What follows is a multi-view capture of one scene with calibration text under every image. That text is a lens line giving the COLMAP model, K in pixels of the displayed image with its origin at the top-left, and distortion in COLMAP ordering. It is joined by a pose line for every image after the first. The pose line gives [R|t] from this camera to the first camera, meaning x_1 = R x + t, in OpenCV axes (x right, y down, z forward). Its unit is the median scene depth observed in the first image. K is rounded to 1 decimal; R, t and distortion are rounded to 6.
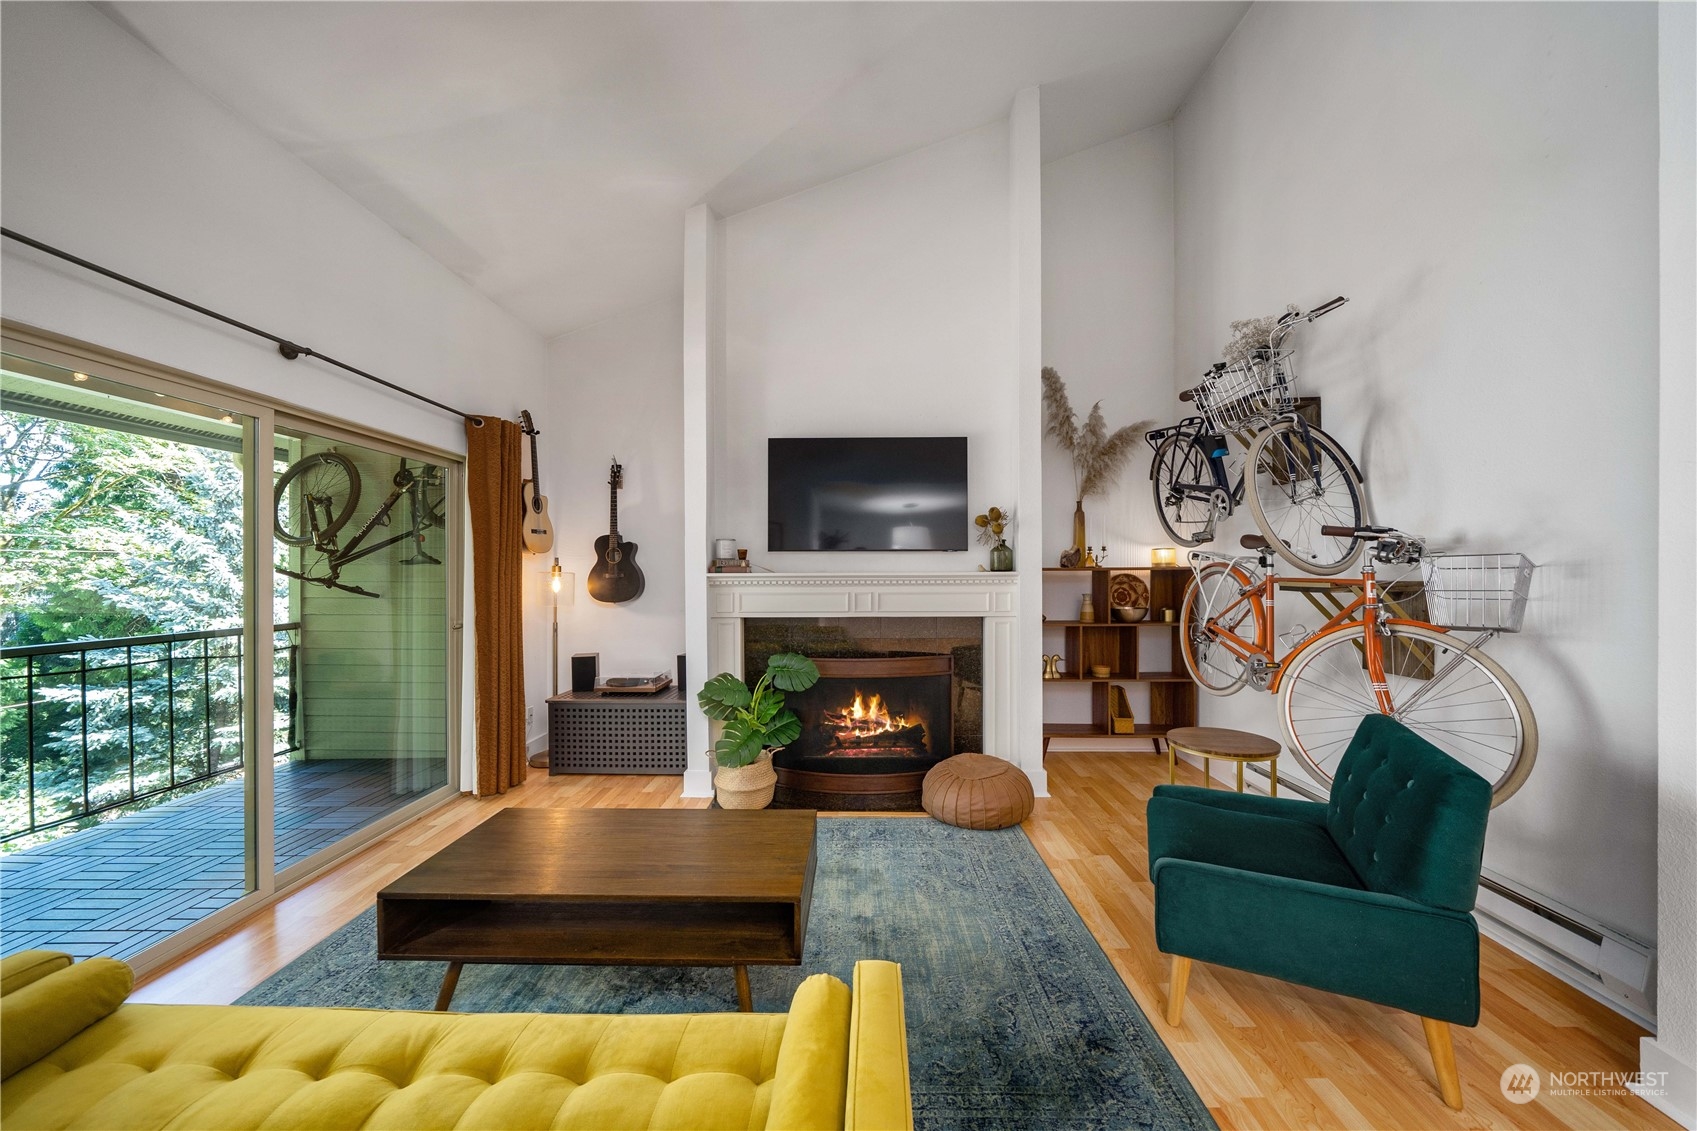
lens RADIAL K [[566.3, 0, 843.6], [0, 566.3, 575.6], [0, 0, 1]] dist [-0.003774, -0.000019]
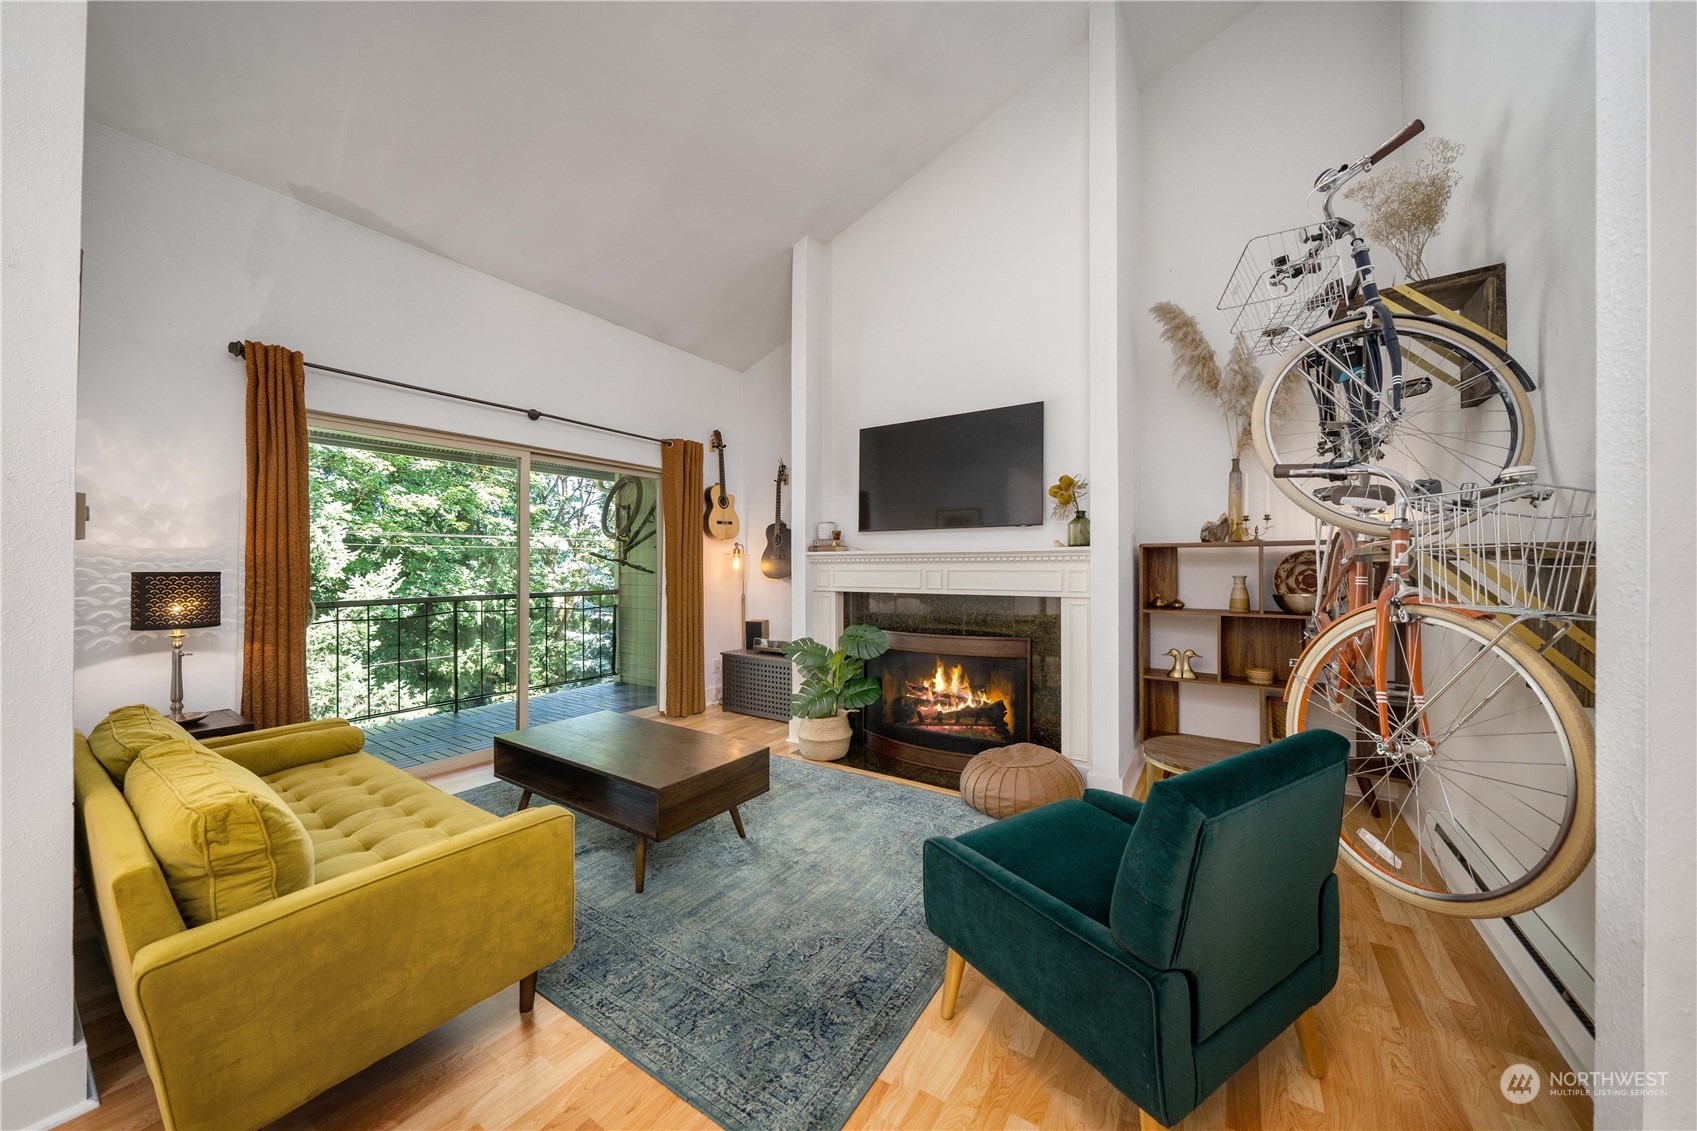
lens RADIAL K [[566.3, 0, 853.7], [0, 566.3, 562.3], [0, 0, 1]] dist [-0.003774, -0.000019]
pose [[0.853963, -0.001844, -0.520330, 0.421633], [-0.001839, 0.999977, -0.006562, 0.023026], [0.520330, 0.006560, 0.853940, 0.052421]]
